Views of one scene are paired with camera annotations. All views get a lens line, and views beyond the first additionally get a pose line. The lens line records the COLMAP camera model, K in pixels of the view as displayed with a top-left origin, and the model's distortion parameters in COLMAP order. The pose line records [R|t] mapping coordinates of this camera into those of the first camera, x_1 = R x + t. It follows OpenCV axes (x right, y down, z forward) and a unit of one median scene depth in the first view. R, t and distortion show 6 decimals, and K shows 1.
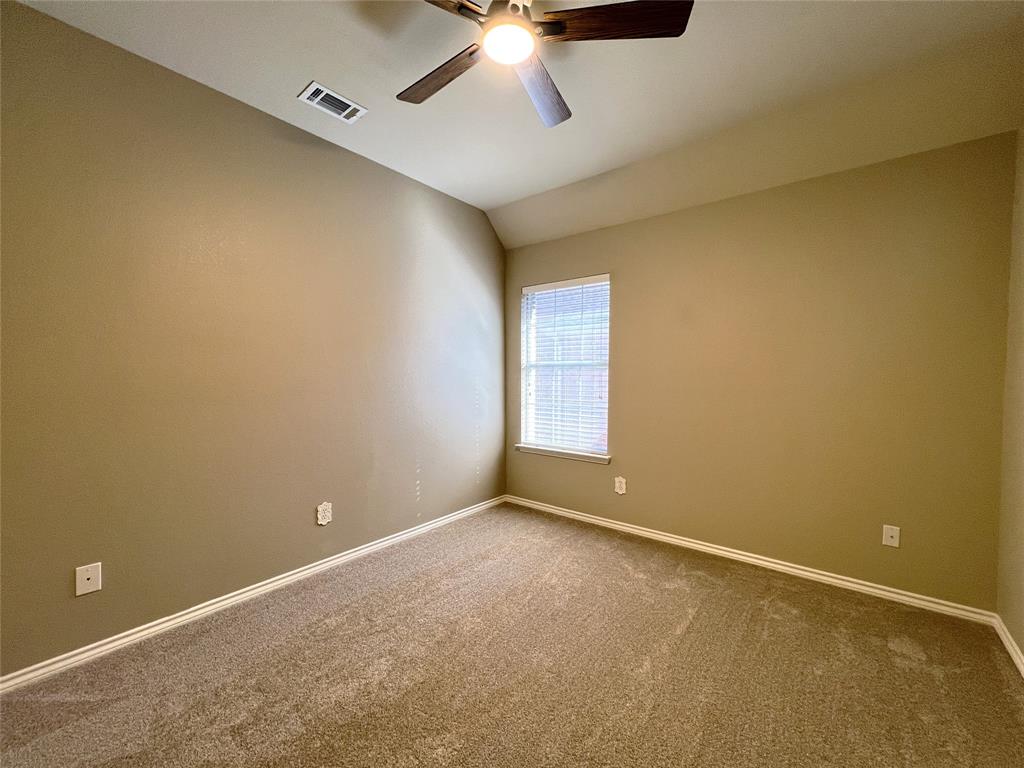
lens RADIAL K [[409.5, 0, 513.5], [0, 409.5, 385.4], [0, 0, 1]] dist [-0.001260, 0.000403]
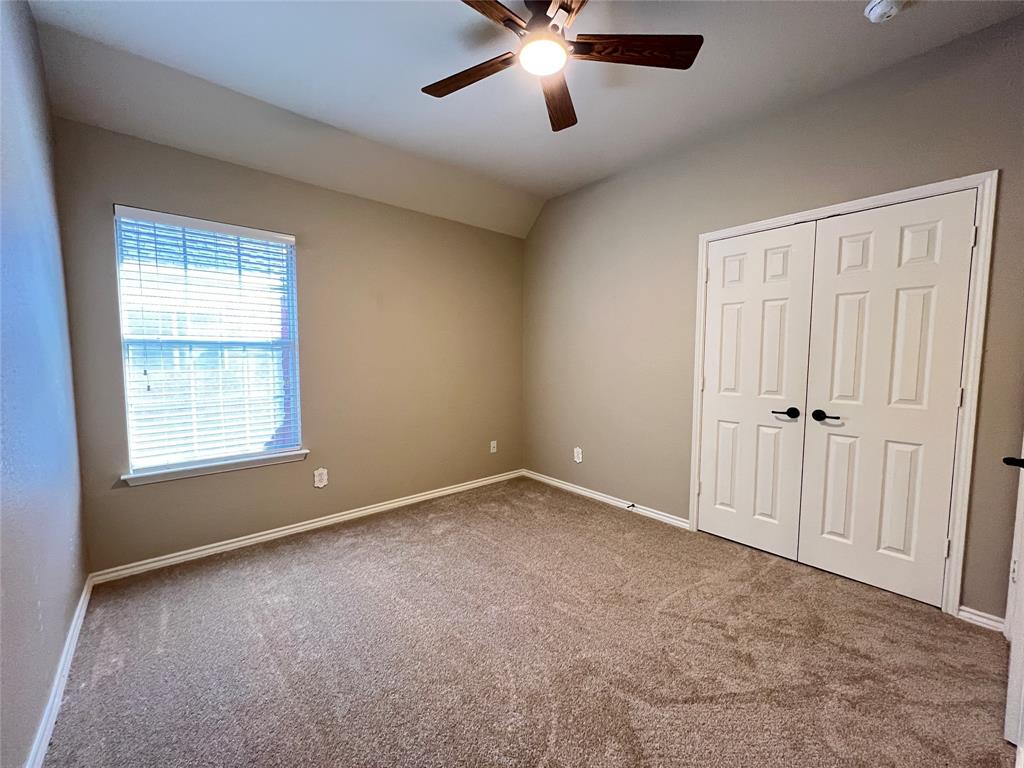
lens RADIAL K [[409.5, 0, 513.5], [0, 409.5, 385.4], [0, 0, 1]] dist [-0.001260, 0.000403]
pose [[0.179908, -0.072187, 0.981031, -0.634716], [0.030044, 0.997242, 0.067870, -0.011444], [-0.983224, 0.017264, 0.181581, 0.481567]]
